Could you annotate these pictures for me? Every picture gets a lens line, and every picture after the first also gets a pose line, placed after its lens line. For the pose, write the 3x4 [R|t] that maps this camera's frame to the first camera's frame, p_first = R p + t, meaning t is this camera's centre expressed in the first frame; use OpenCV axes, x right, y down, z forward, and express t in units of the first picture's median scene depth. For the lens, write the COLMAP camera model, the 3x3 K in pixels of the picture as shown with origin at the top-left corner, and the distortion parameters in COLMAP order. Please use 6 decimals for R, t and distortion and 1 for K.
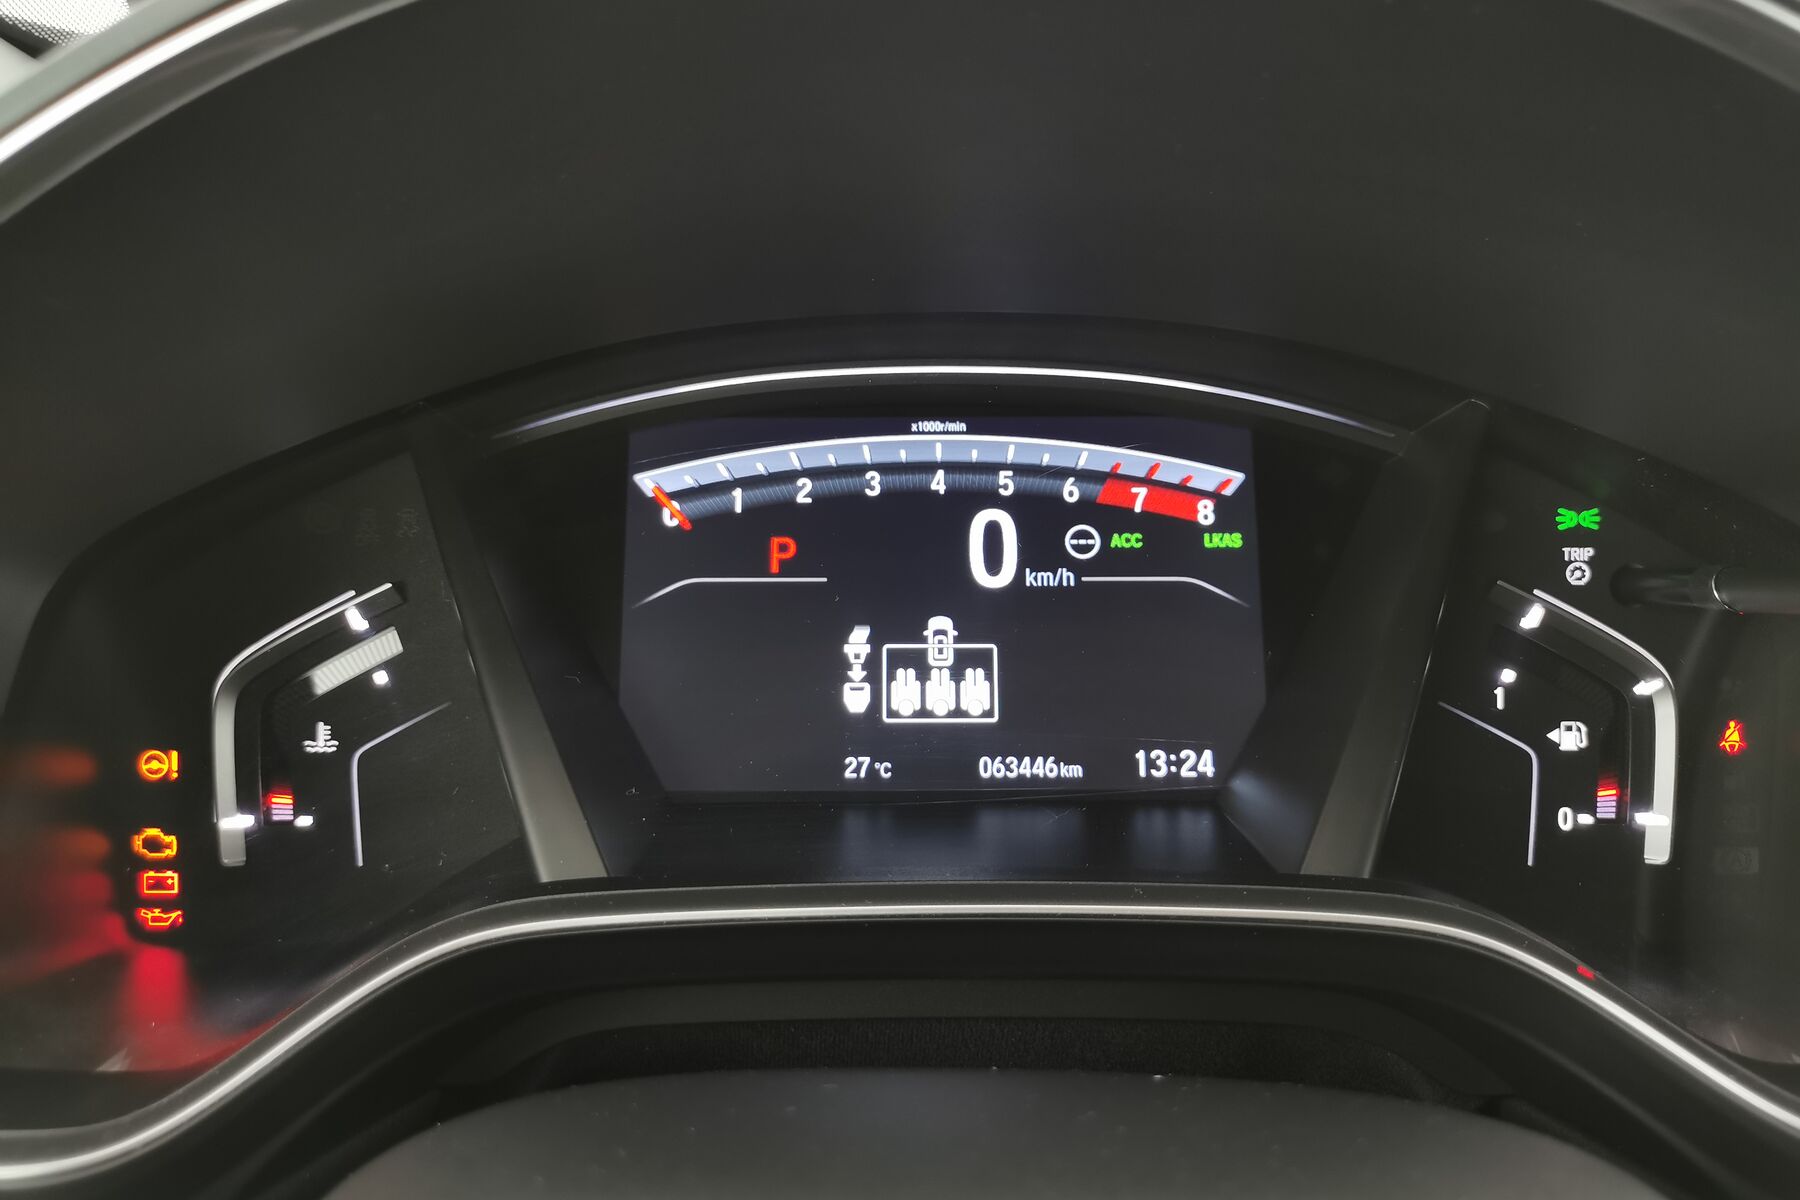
lens RADIAL K [[1398.1, 0, 900.9], [0, 1398.1, 579.3], [0, 0, 1]] dist [0.001412, -0.007254]
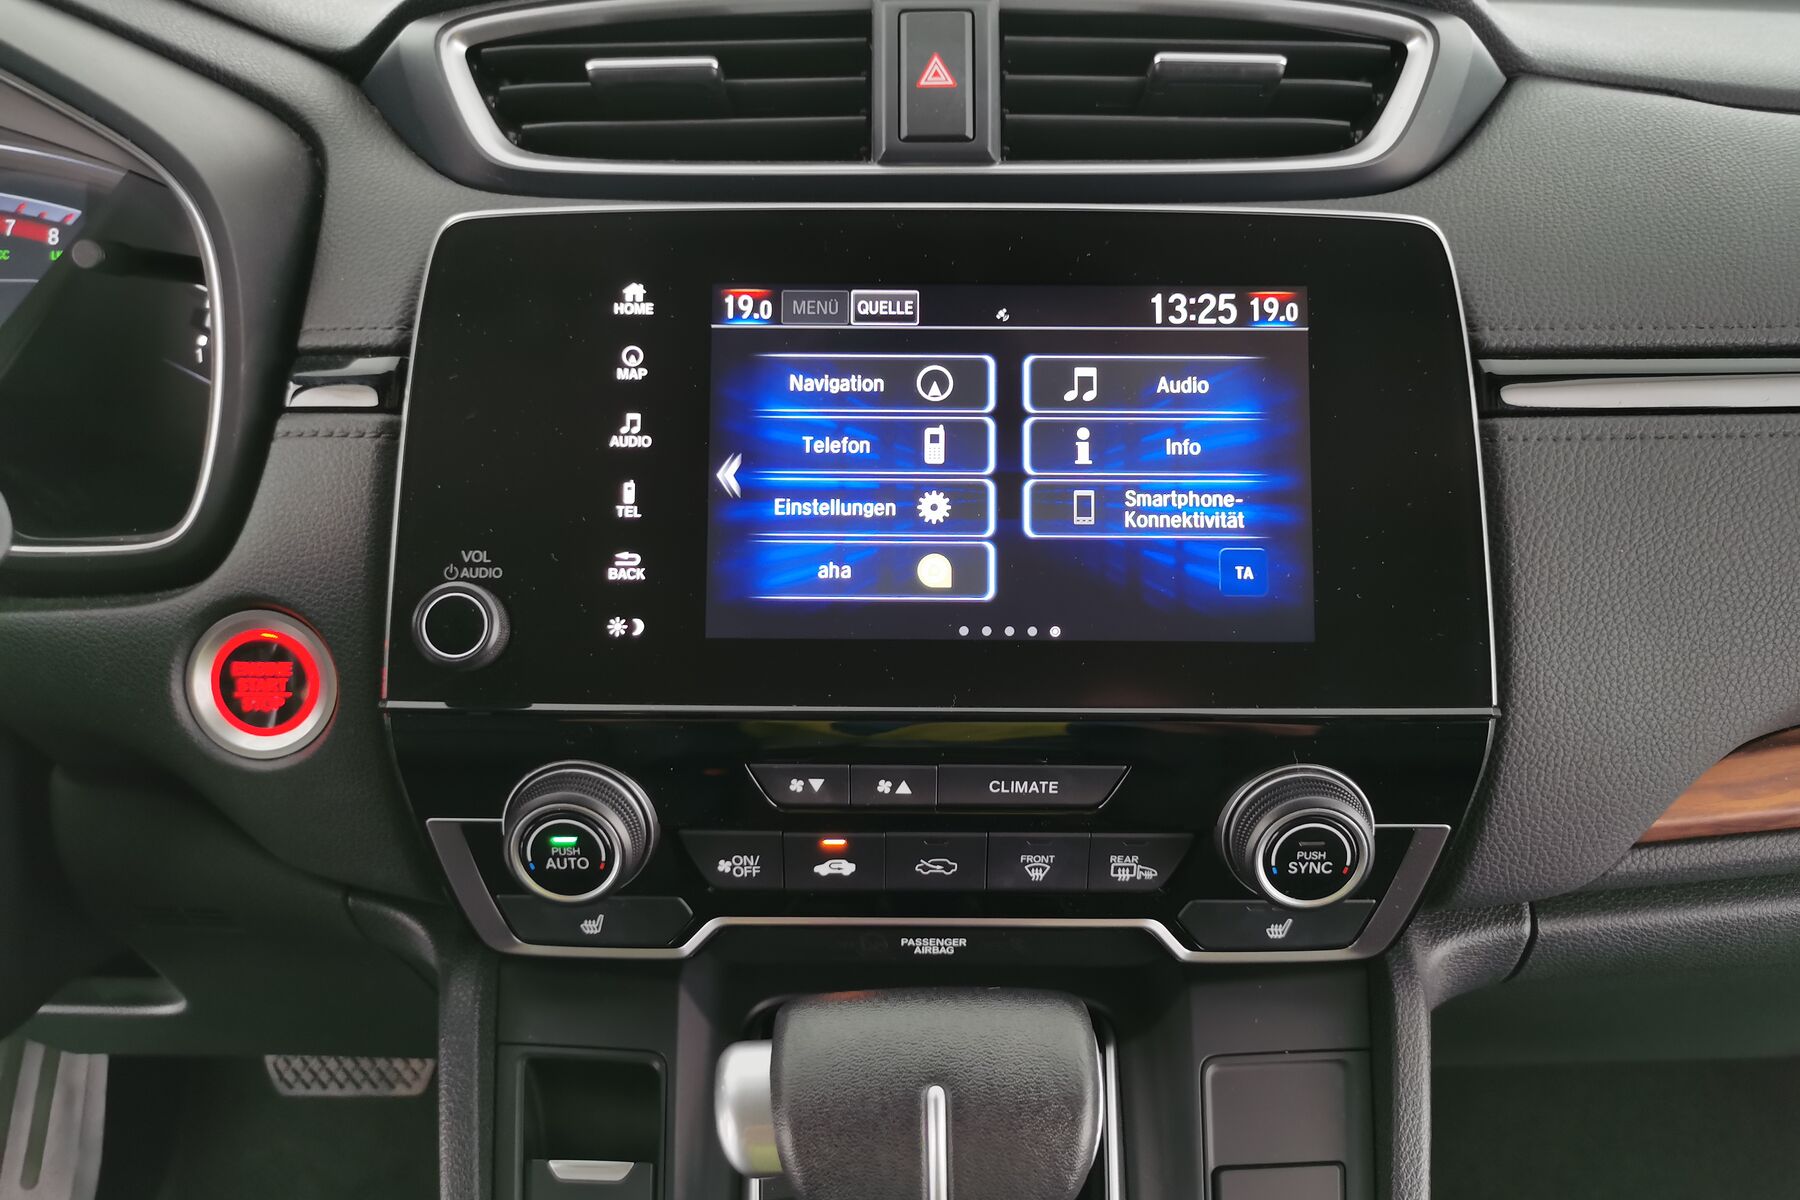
lens RADIAL K [[1379.8, 0, 900.0], [0, 1379.8, 600.0], [0, 0, 1]] dist [0.017124, -0.002786]
pose [[0.999893, 0.002489, 0.014396, 1.119816], [-0.004616, 0.988731, 0.149630, 0.112347], [-0.013861, -0.149680, 0.988637, -0.555737]]
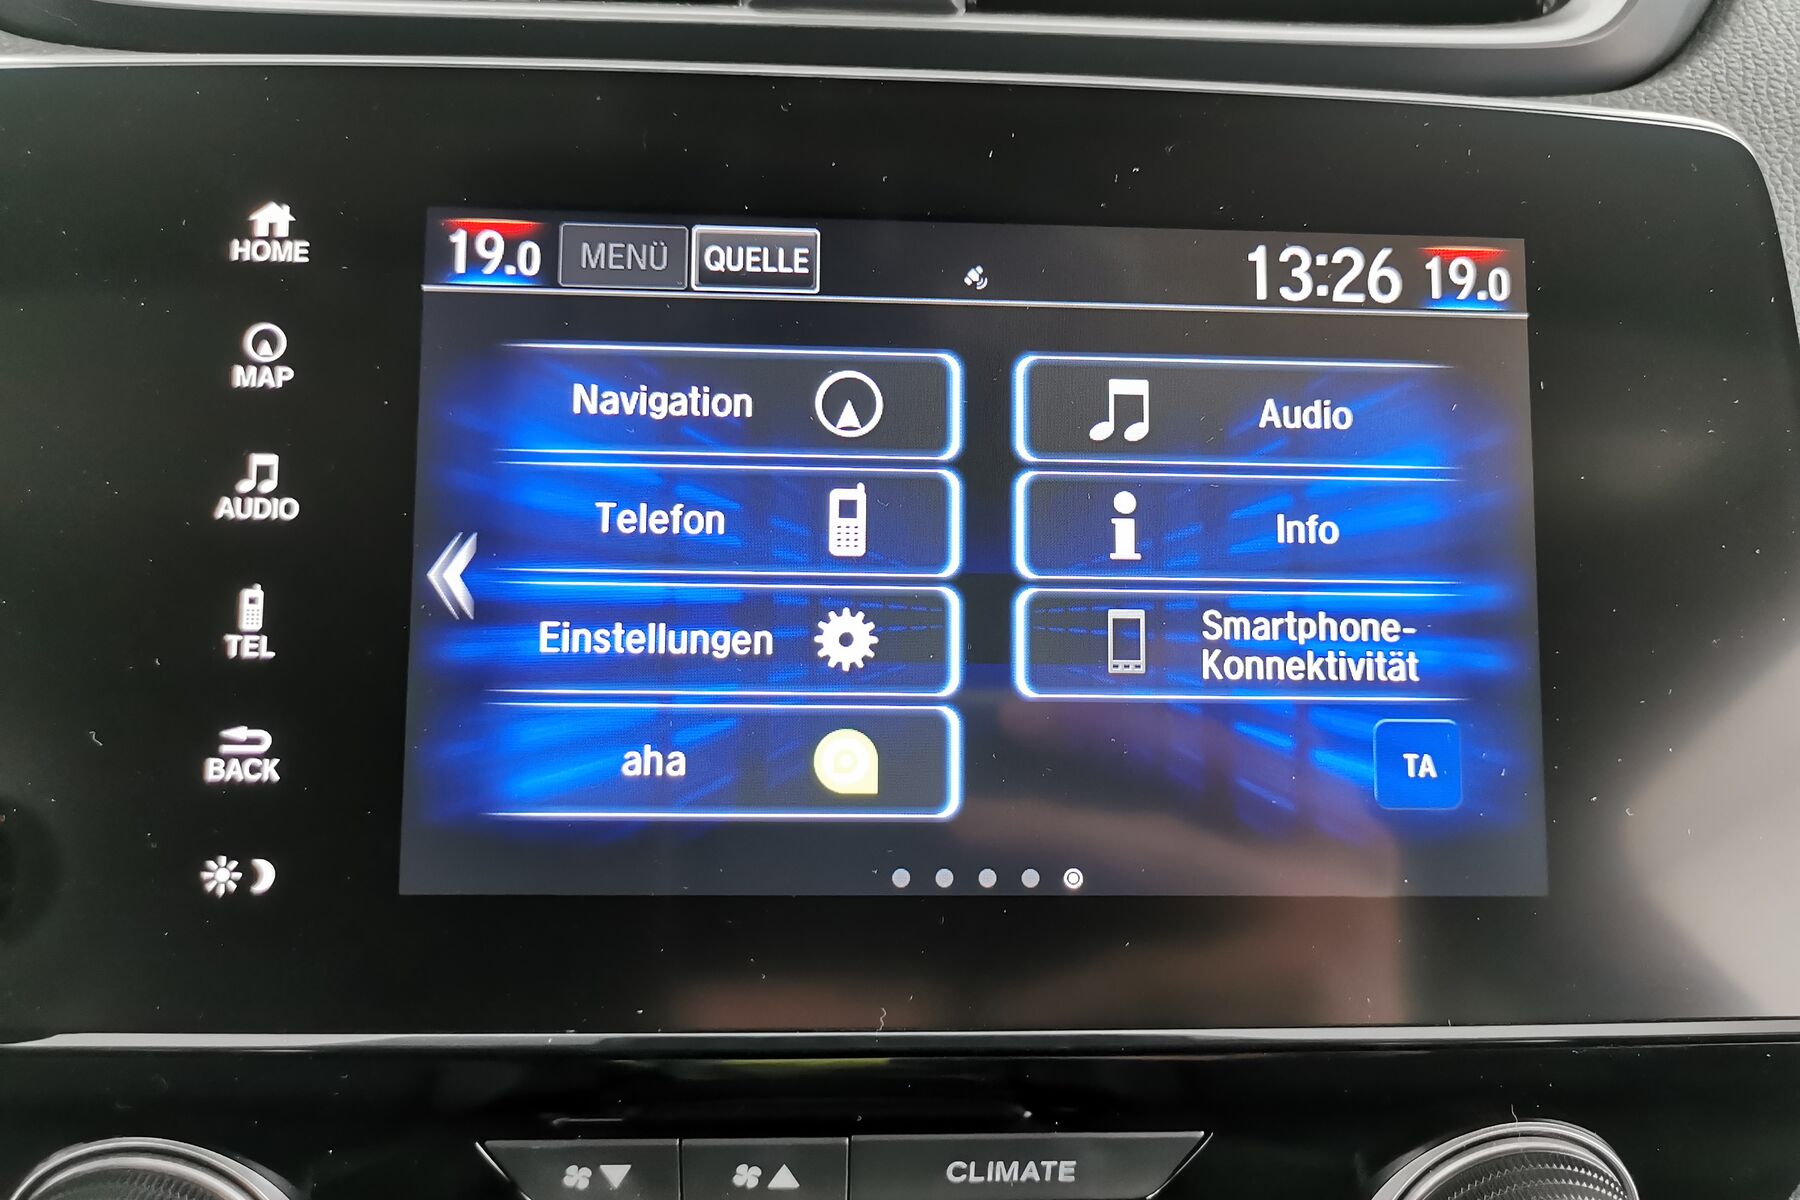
lens RADIAL K [[1398.1, 0, 900.9], [0, 1398.1, 579.3], [0, 0, 1]] dist [0.001412, -0.007254]
pose [[0.996655, 0.009156, 0.081209, 1.136793], [-0.021728, 0.987626, 0.155317, 0.088144], [-0.078782, -0.156562, 0.984521, -0.062209]]
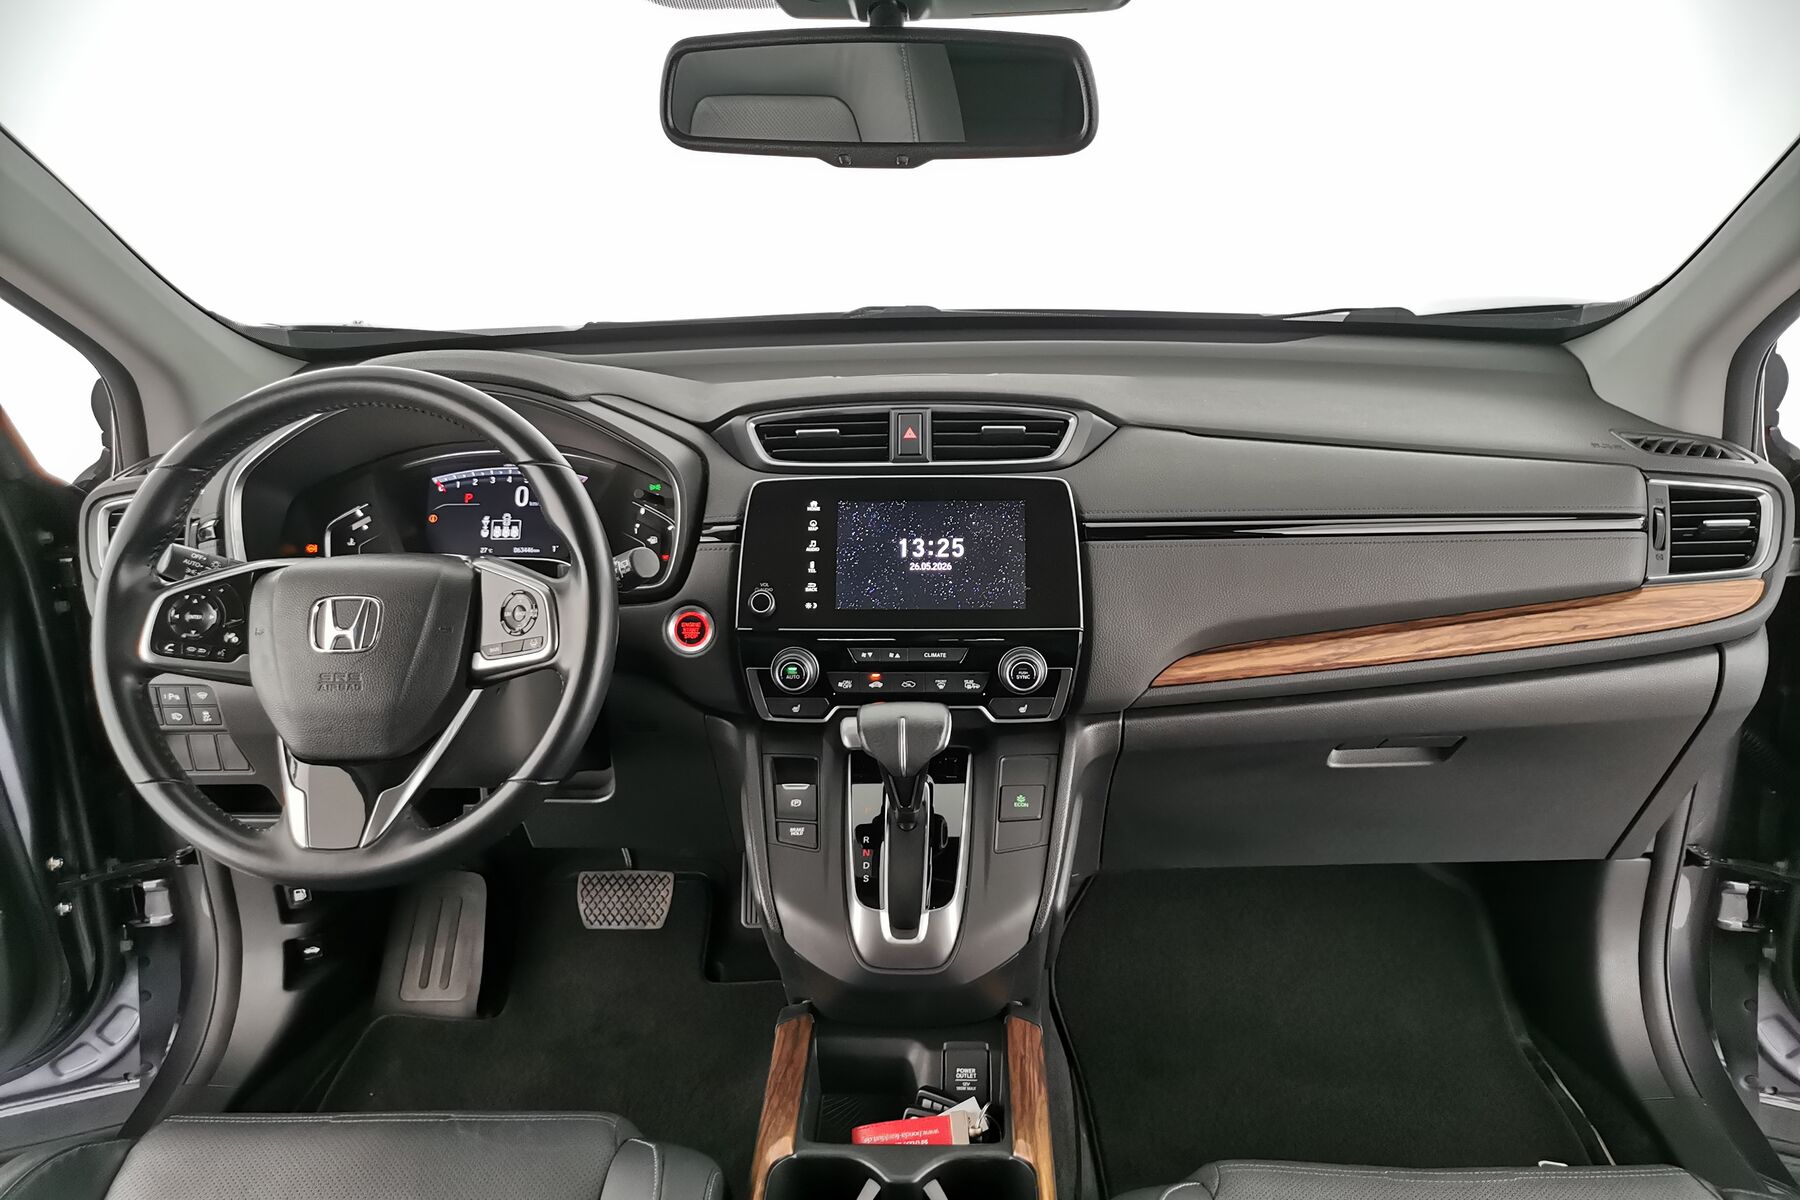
lens RADIAL K [[1379.8, 0, 900.0], [0, 1379.8, 600.0], [0, 0, 1]] dist [0.017124, -0.002786]
pose [[0.999543, -0.001666, -0.030175, 1.243250], [0.001451, 0.999973, -0.007143, 0.297875], [0.030186, 0.007096, 0.999519, -2.837677]]
